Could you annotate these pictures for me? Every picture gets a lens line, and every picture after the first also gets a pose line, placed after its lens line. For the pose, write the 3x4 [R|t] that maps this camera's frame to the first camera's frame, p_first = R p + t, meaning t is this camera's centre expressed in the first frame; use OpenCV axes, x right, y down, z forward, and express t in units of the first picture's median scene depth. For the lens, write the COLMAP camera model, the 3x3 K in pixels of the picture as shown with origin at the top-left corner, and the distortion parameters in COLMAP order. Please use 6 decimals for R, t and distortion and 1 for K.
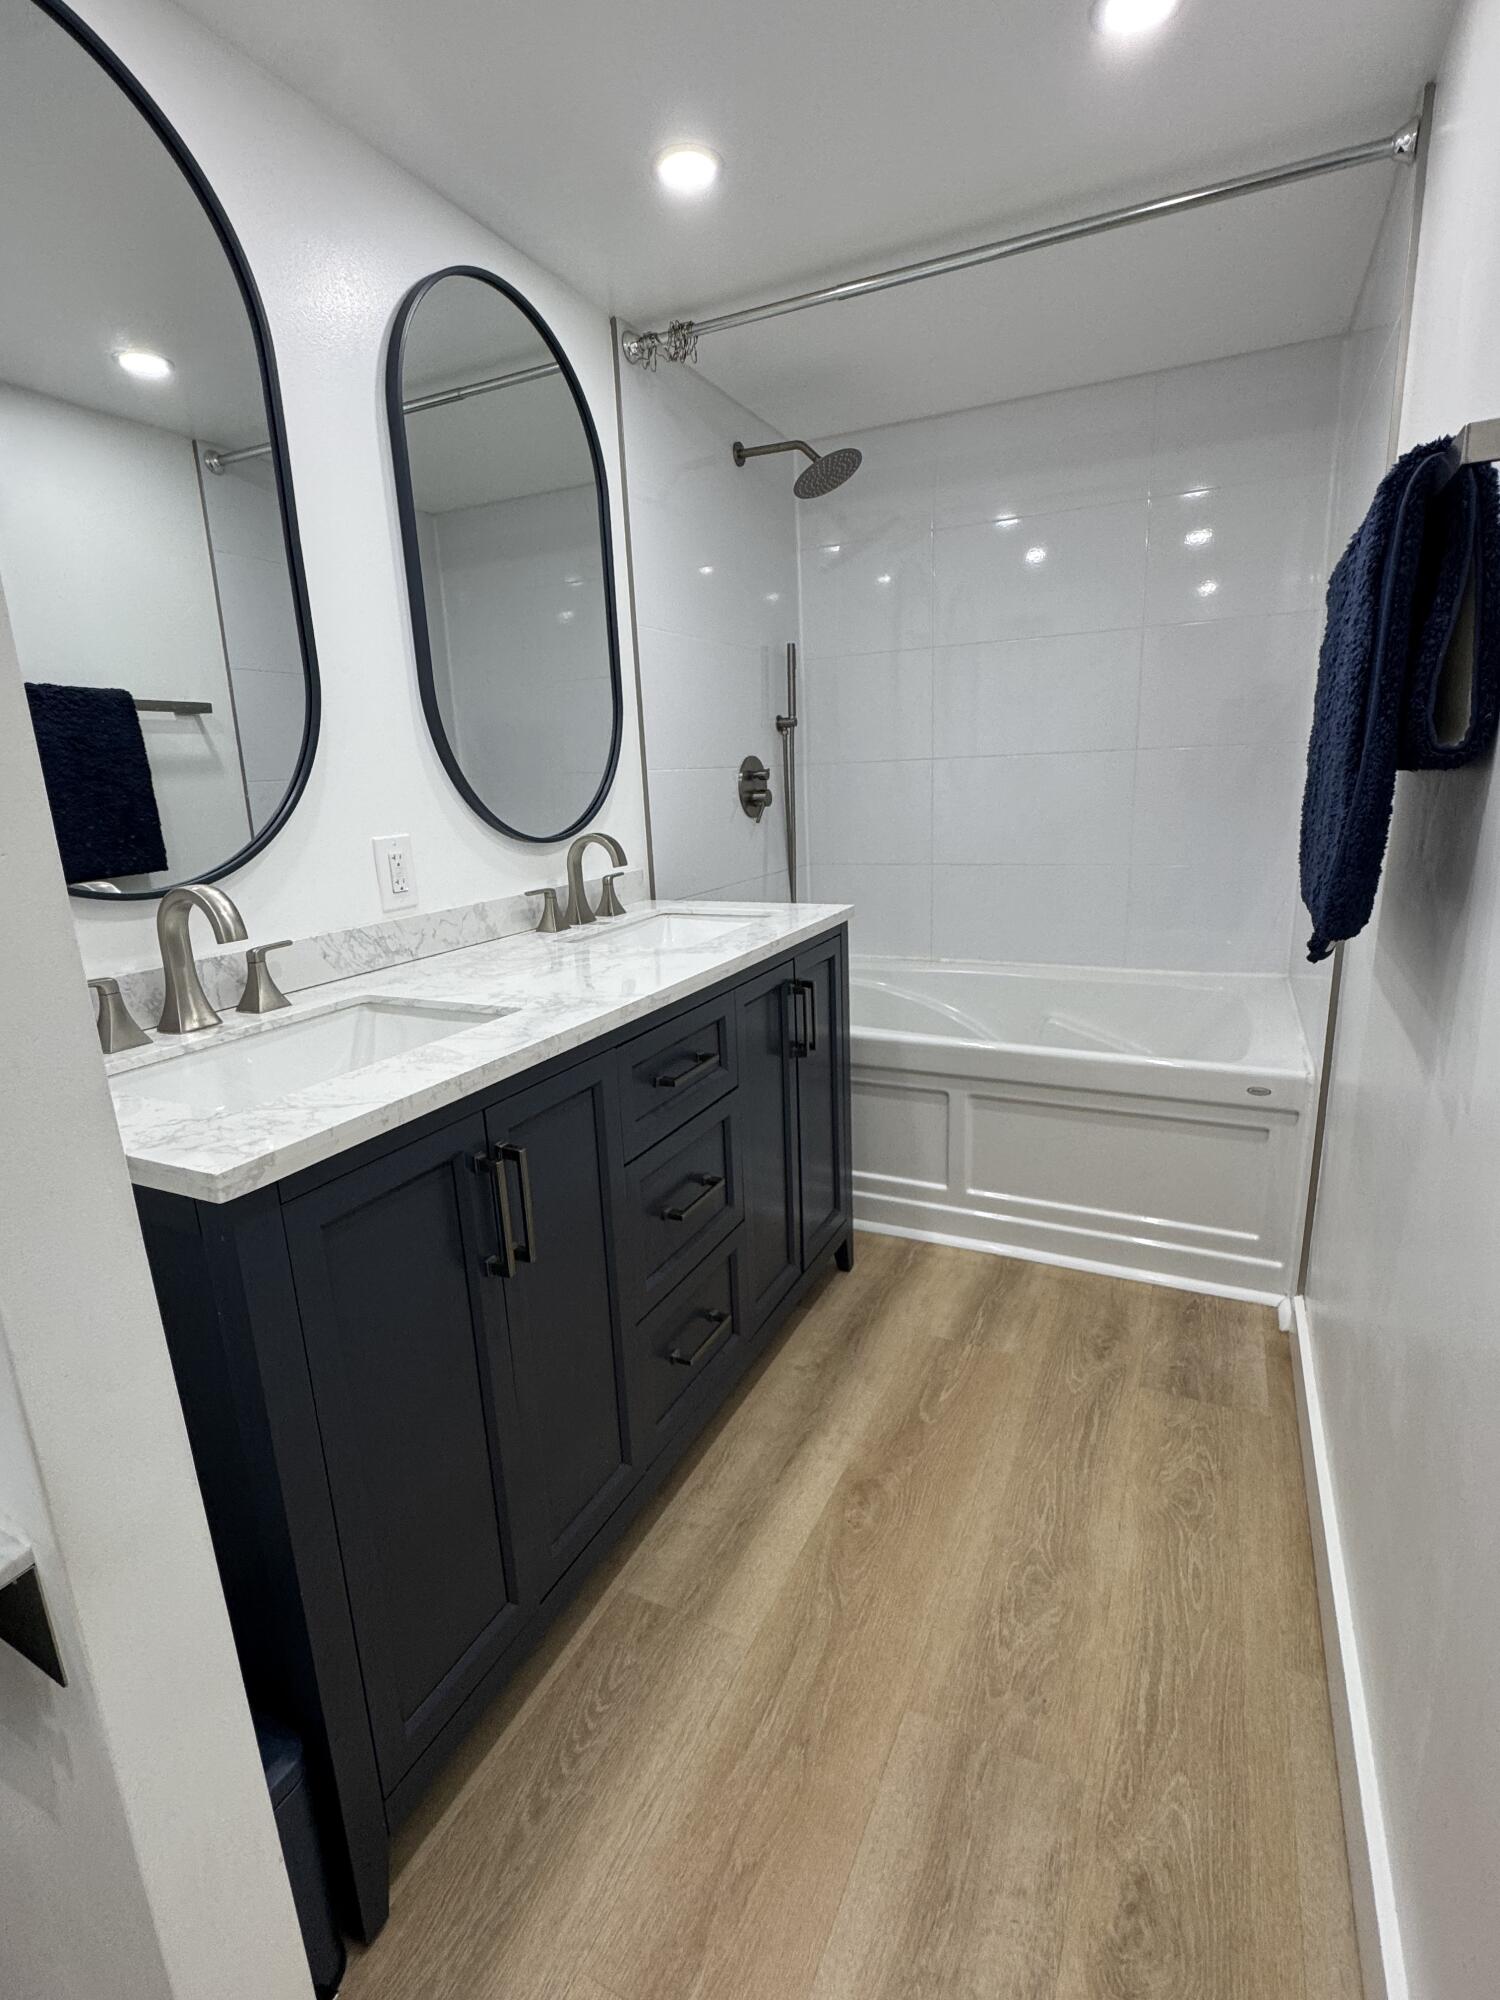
lens RADIAL K [[933.7, 0, 750.0], [0, 933.7, 1000.0], [0, 0, 1]] dist [0.001665, -0.000409]
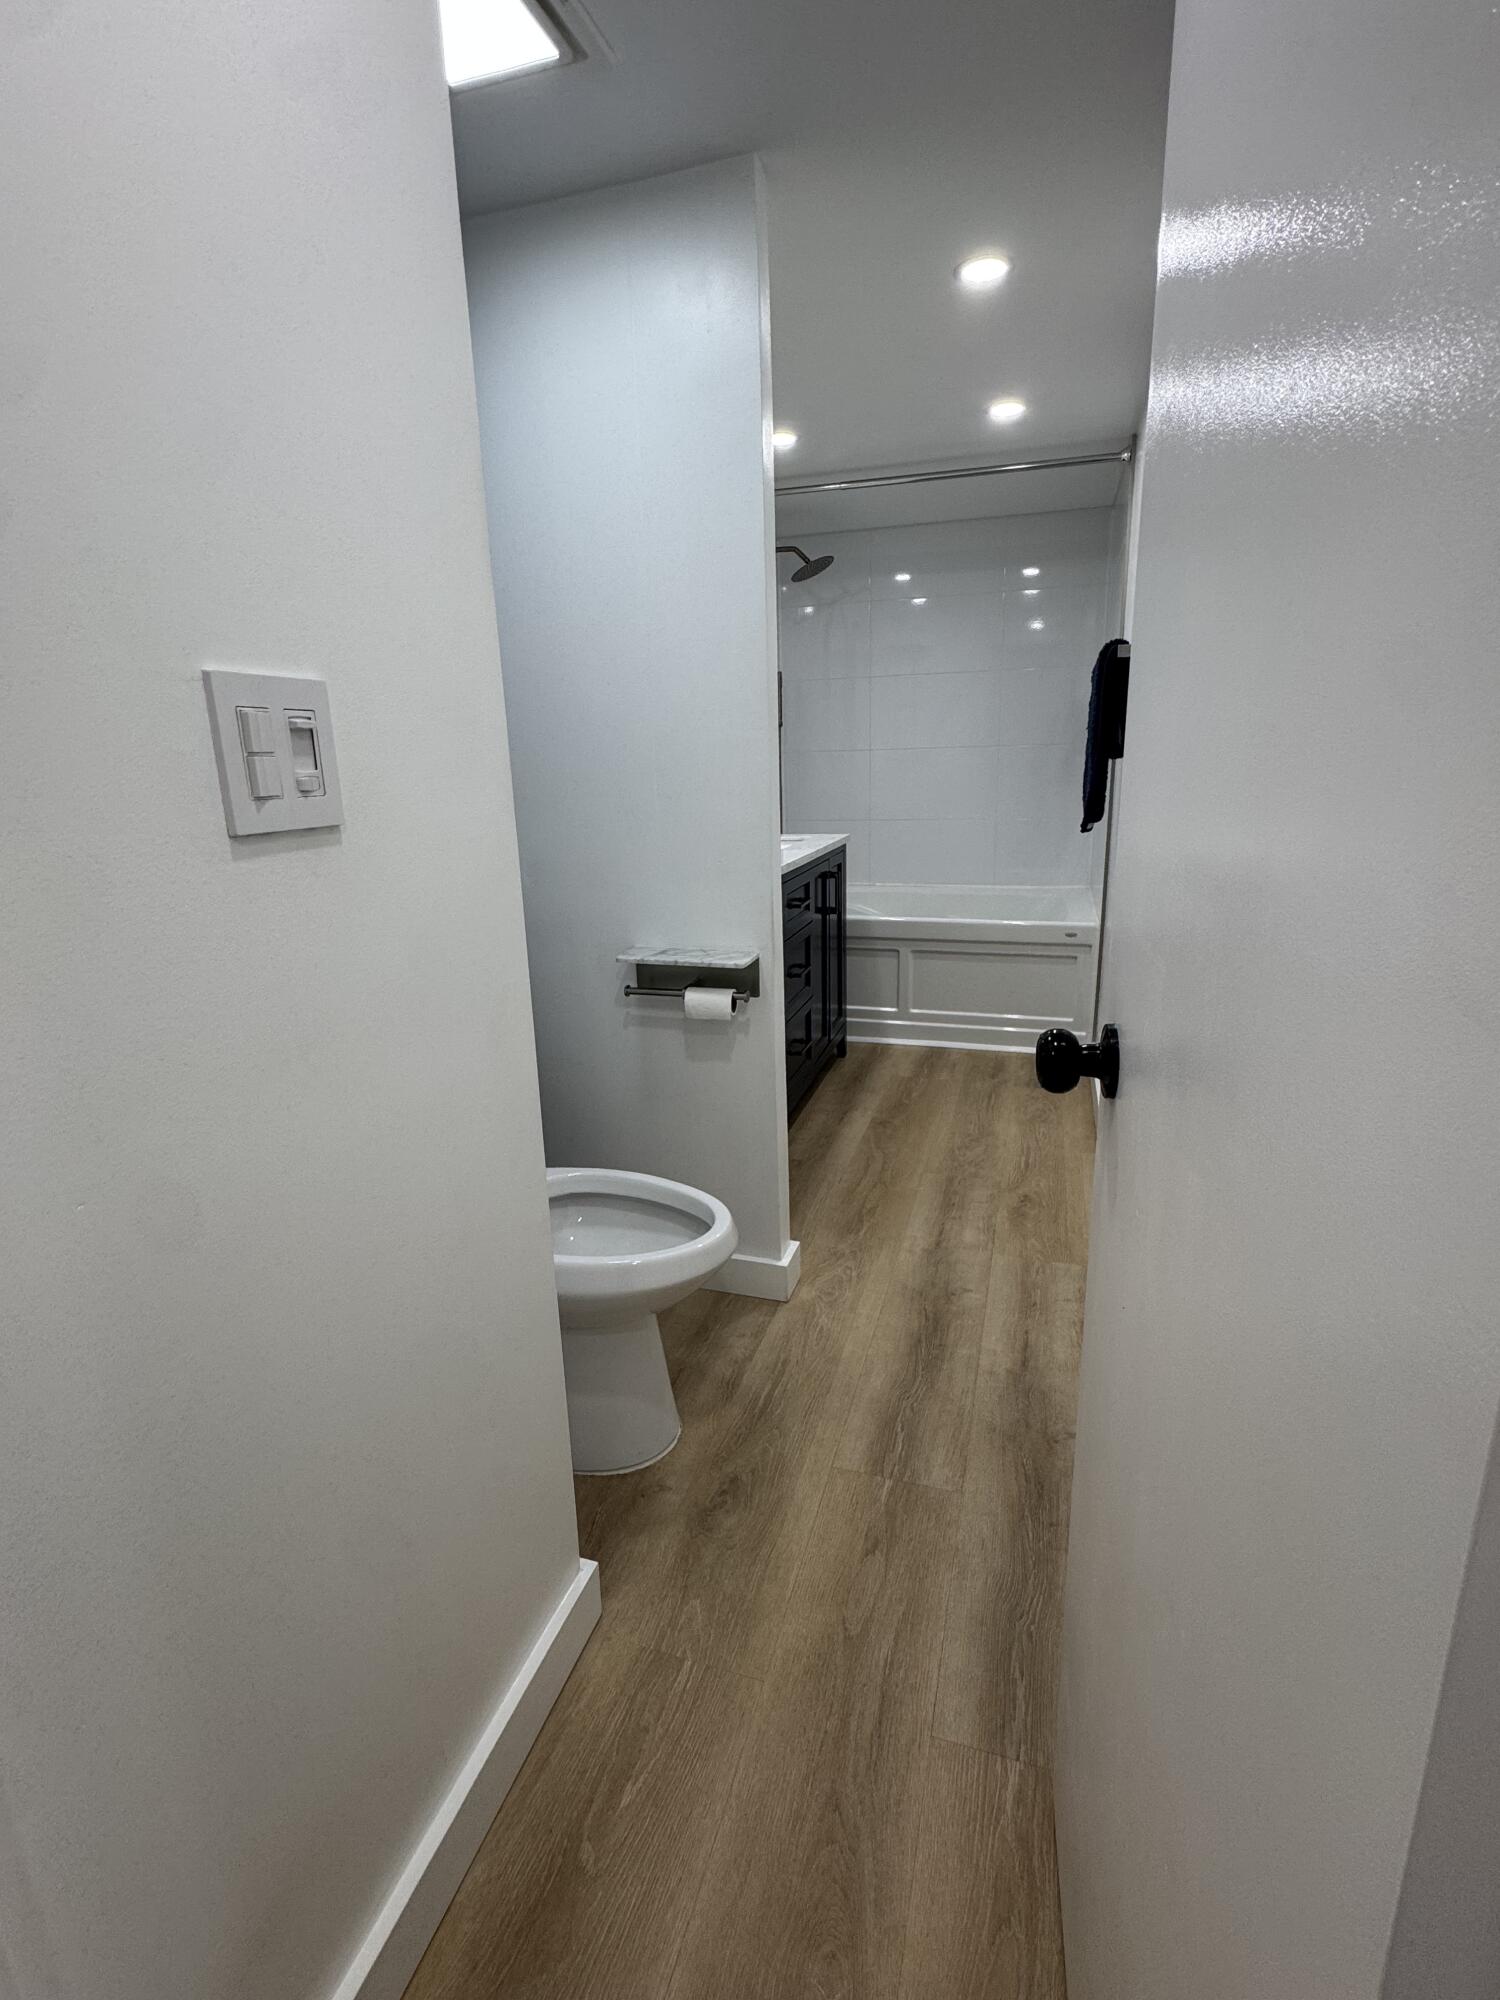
lens RADIAL K [[933.7, 0, 750.0], [0, 933.7, 1000.0], [0, 0, 1]] dist [0.001665, -0.000409]
pose [[0.988289, -0.024359, 0.150634, -0.354487], [0.022656, 0.999659, 0.013013, 0.186320], [-0.150900, -0.009447, 0.988504, -0.712683]]
